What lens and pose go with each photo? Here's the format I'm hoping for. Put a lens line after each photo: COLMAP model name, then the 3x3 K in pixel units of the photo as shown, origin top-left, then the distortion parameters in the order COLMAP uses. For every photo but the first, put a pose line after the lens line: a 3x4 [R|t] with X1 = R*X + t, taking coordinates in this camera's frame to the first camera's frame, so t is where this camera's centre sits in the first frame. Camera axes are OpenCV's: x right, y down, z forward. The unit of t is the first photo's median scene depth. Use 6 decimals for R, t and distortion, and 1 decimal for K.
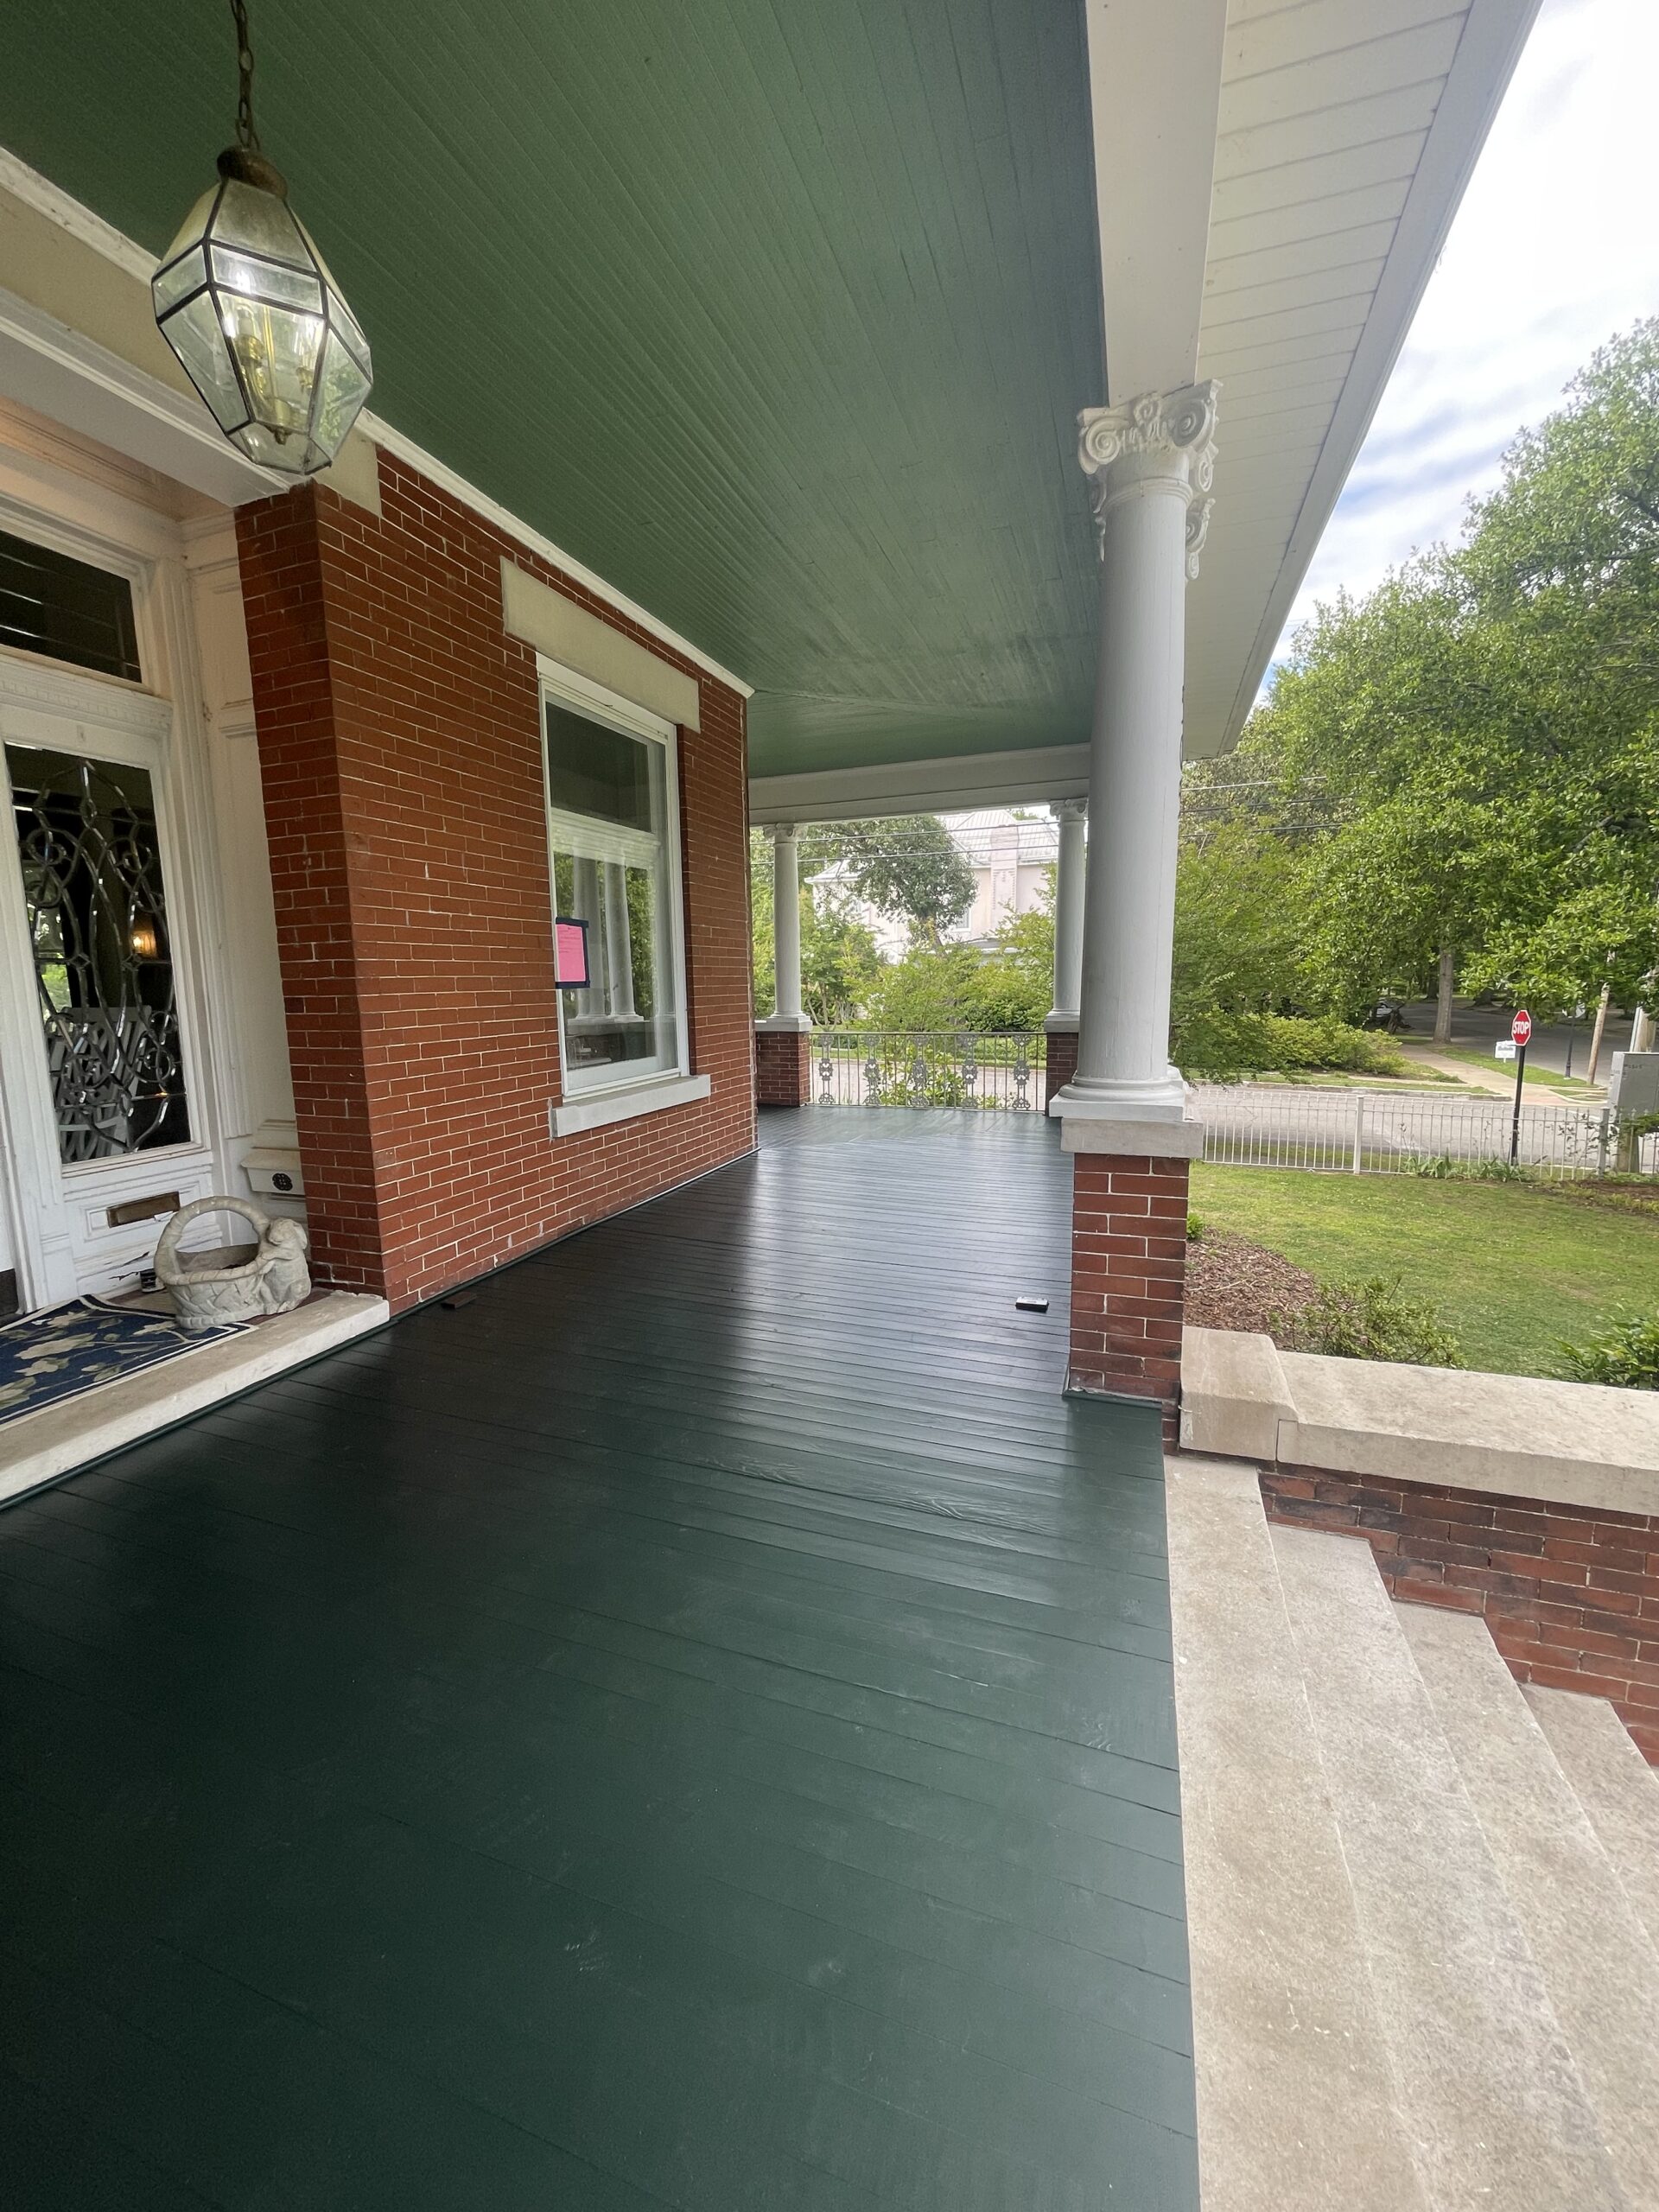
lens RADIAL K [[890.8, 0, 823.2], [0, 890.8, 1103.8], [0, 0, 1]] dist [-0.006853, 0.002363]
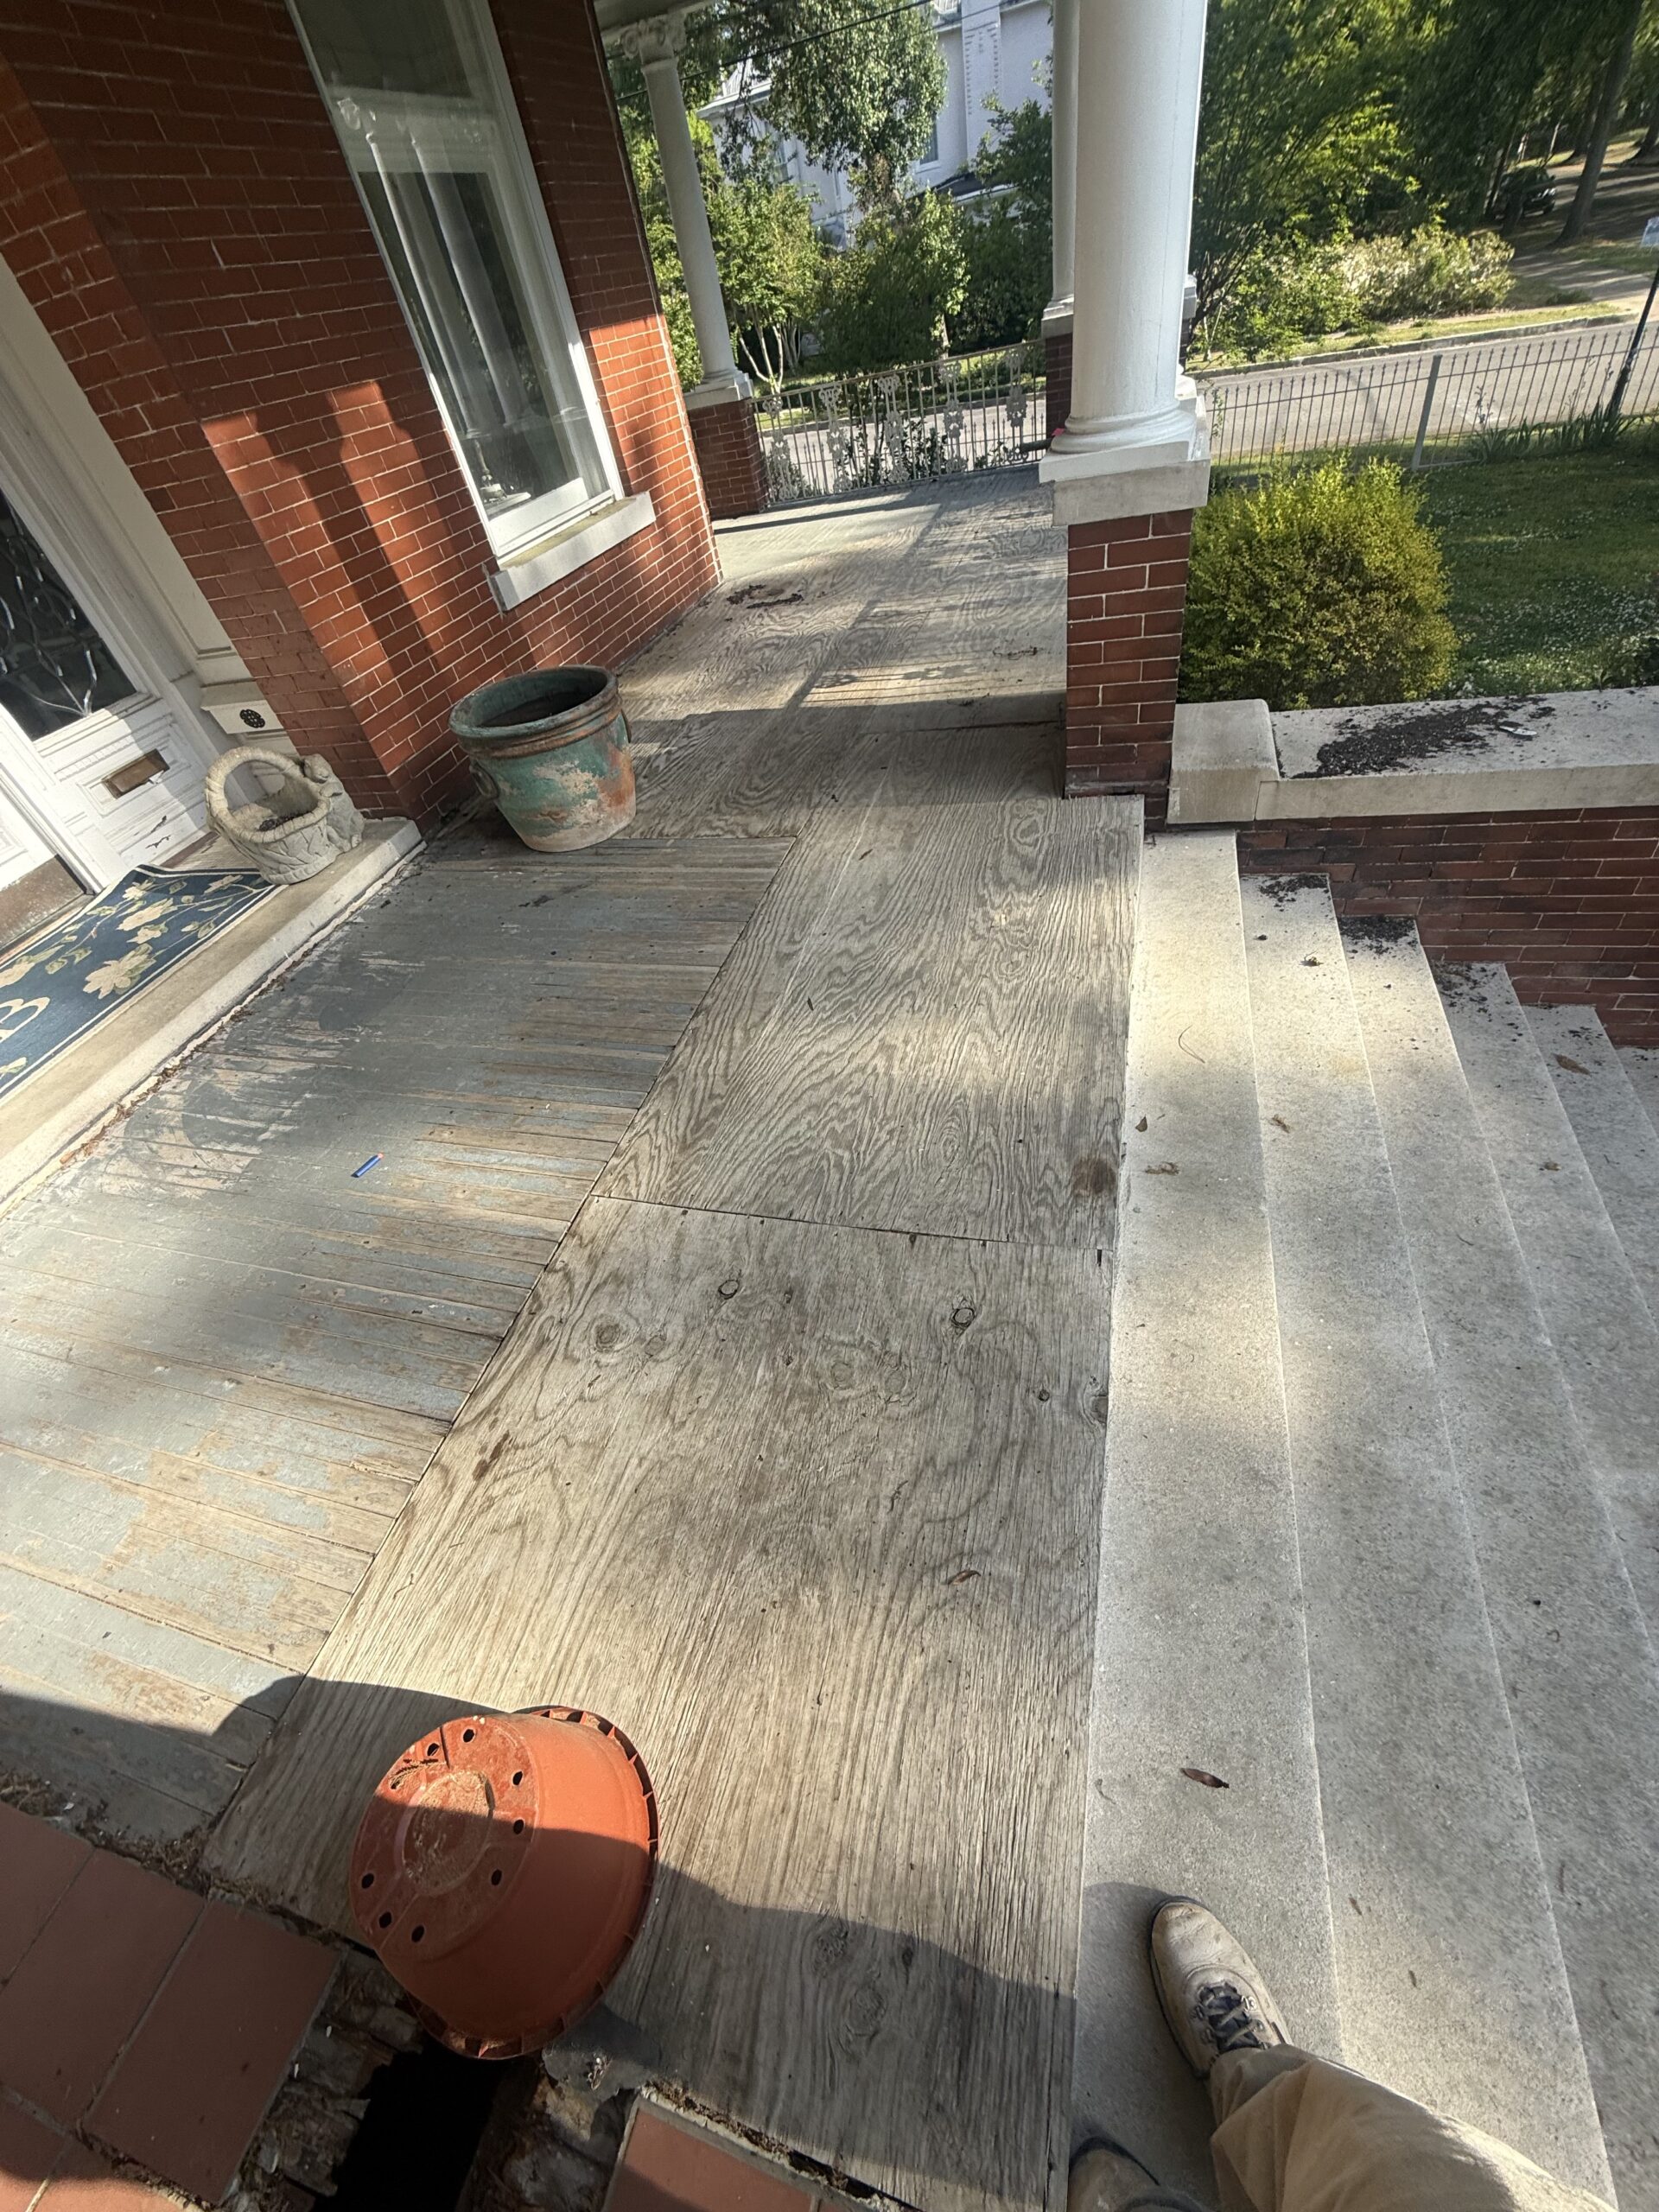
lens RADIAL K [[884.6, 0, 825.5], [0, 884.6, 1099.9], [0, 0, 1]] dist [0.000882, 0.000729]
pose [[0.985292, -0.158874, -0.062918, 0.001053], [0.166496, 0.809712, 0.562713, -0.016357], [-0.038455, -0.564912, 0.824255, -0.058150]]
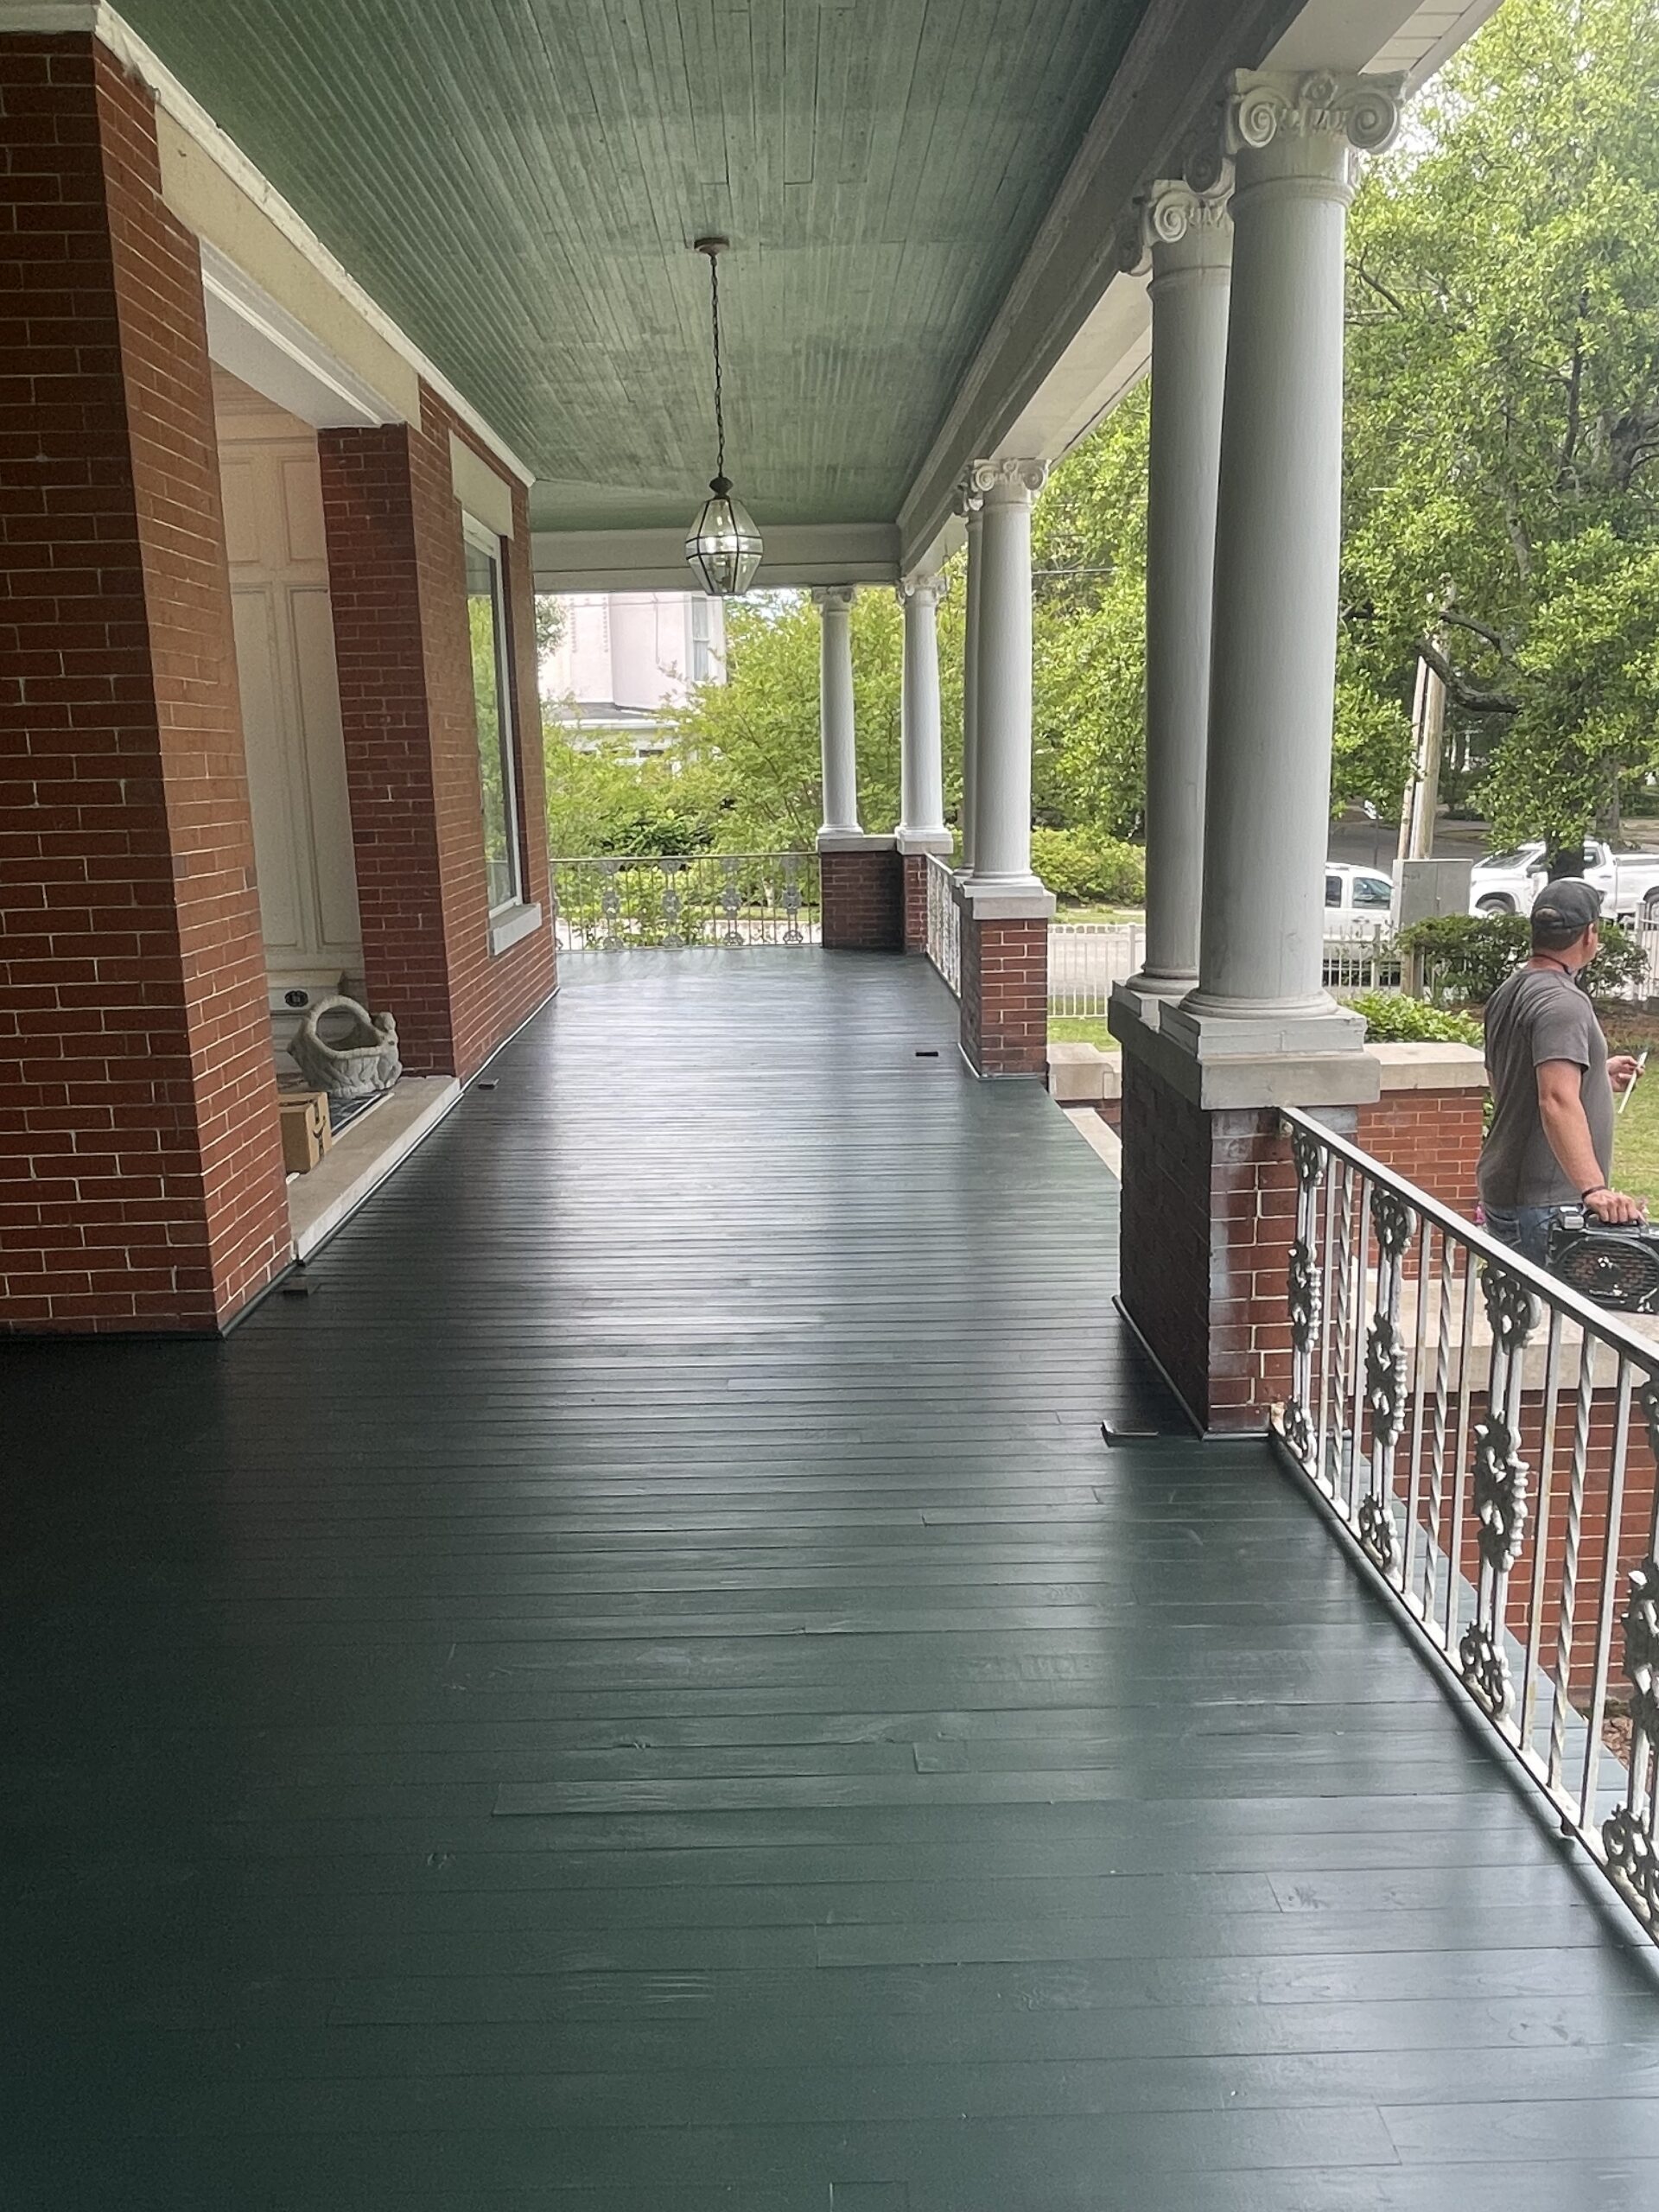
lens RADIAL K [[1659.4, 0, 815.2], [0, 1659.4, 1118.4], [0, 0, 1]] dist [-0.002497, -0.004347]
pose [[0.935216, -0.081711, 0.344520, -0.818860], [0.057433, 0.995130, 0.080112, 0.121002], [-0.349388, -0.055135, 0.935355, -1.319753]]
